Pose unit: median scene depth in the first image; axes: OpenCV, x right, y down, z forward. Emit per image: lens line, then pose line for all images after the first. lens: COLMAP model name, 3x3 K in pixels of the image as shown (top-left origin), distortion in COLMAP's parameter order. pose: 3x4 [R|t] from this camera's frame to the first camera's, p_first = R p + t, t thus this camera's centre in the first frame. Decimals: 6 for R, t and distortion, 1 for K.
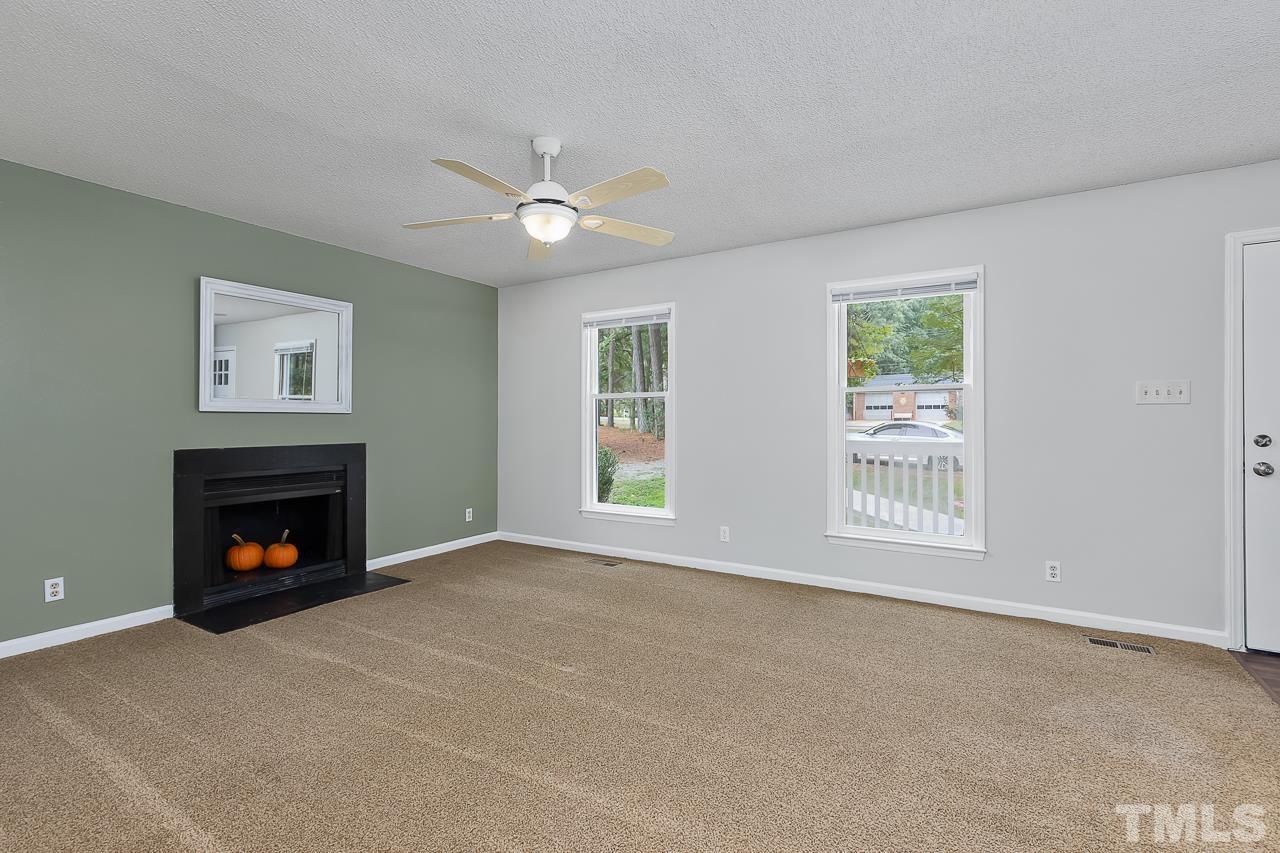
lens RADIAL K [[587.3, 0, 641.4], [0, 587.3, 419.8], [0, 0, 1]] dist [0.001556, 0.000313]
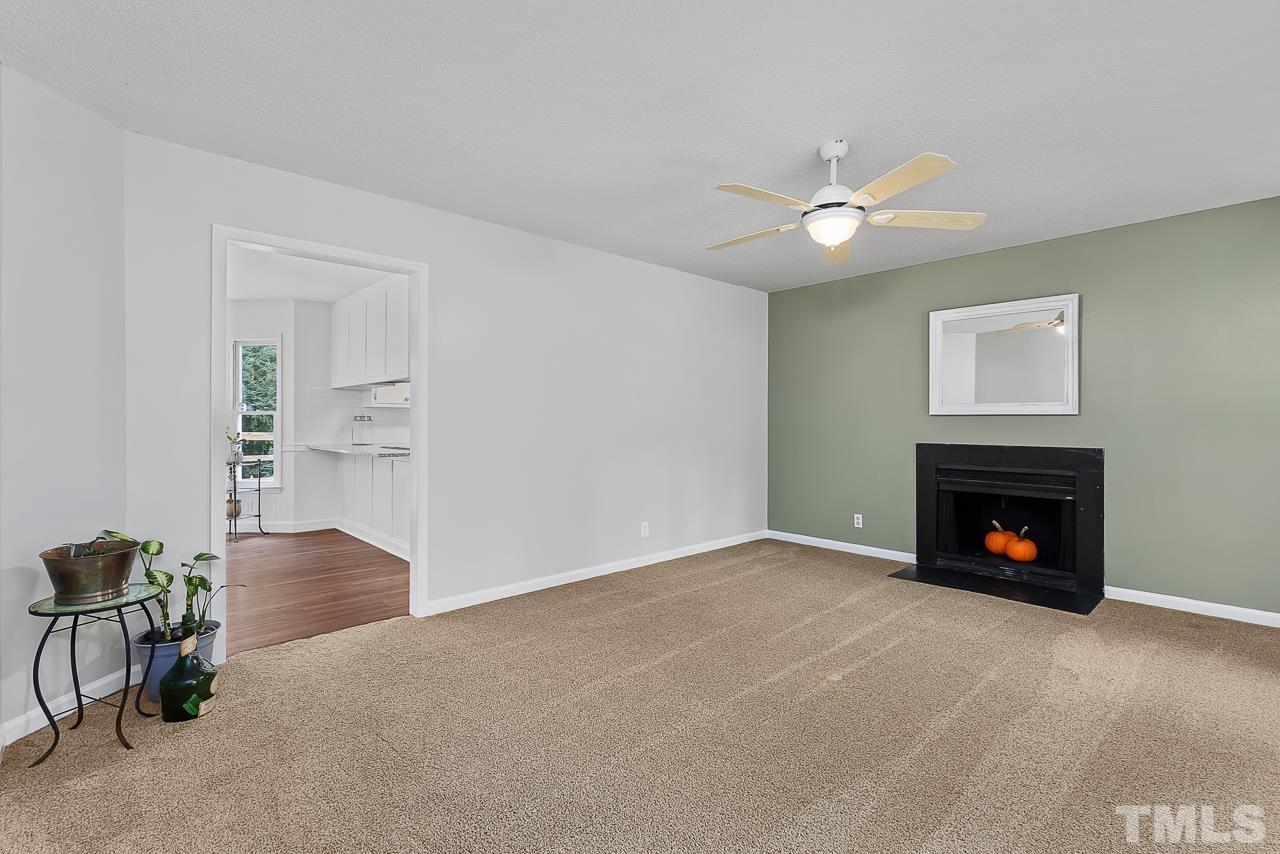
lens RADIAL K [[587.3, 0, 641.4], [0, 587.3, 420.3], [0, 0, 1]] dist [0.001556, 0.000313]
pose [[-0.270699, 0.001965, -0.962662, 0.647900], [-0.001327, 0.999996, 0.002415, -0.004226], [0.962663, 0.001931, -0.270695, 0.688604]]
